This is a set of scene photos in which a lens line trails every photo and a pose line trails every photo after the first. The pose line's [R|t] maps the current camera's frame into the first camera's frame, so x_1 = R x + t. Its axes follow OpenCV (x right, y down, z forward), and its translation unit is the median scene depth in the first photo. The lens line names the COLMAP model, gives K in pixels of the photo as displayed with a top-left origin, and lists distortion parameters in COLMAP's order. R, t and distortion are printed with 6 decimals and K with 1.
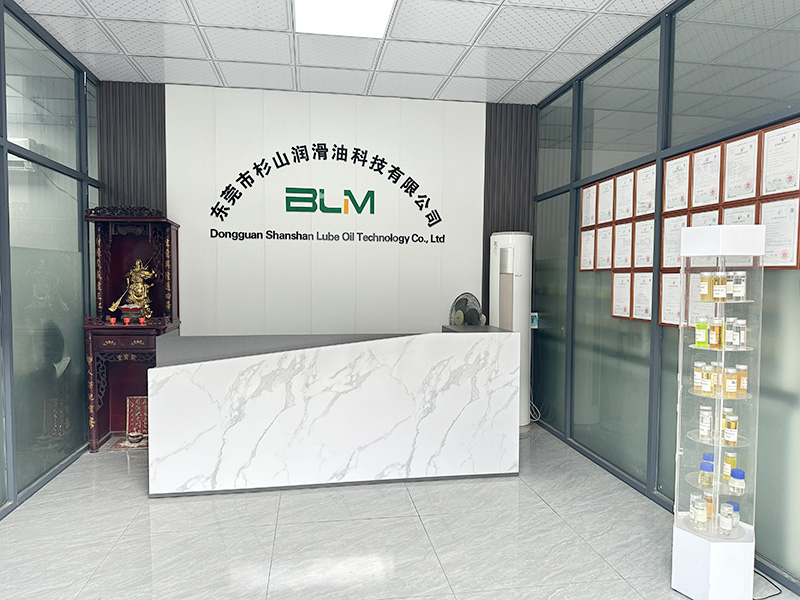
lens RADIAL K [[564.3, 0, 397.7], [0, 564.3, 296.8], [0, 0, 1]] dist [0.142379, -0.190826]
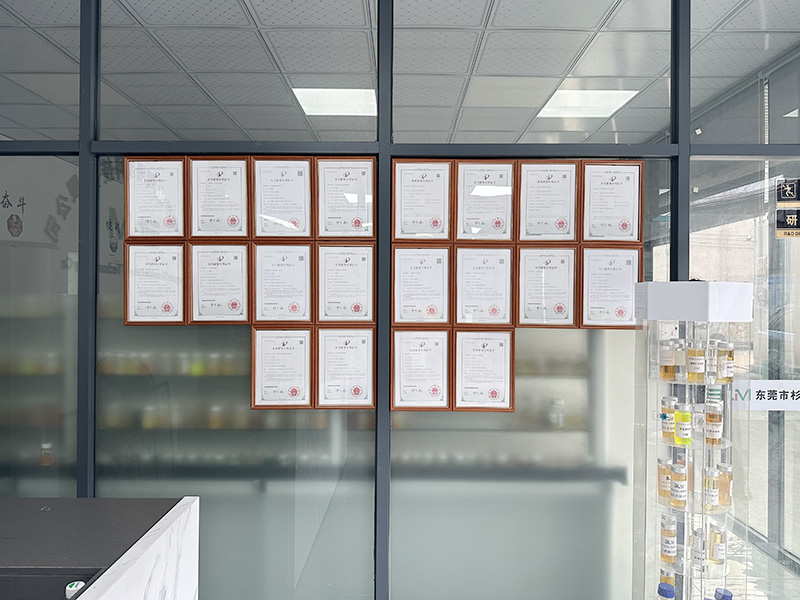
lens RADIAL K [[544.0, 0, 400.5], [0, 544.0, 338.3], [0, 0, 1]] dist [-0.002238, -0.057666]
pose [[0.161996, -0.016670, 0.986651, -0.126915], [0.032613, 0.999402, 0.011531, -0.034172], [-0.986252, 0.030310, 0.162443, 0.771397]]
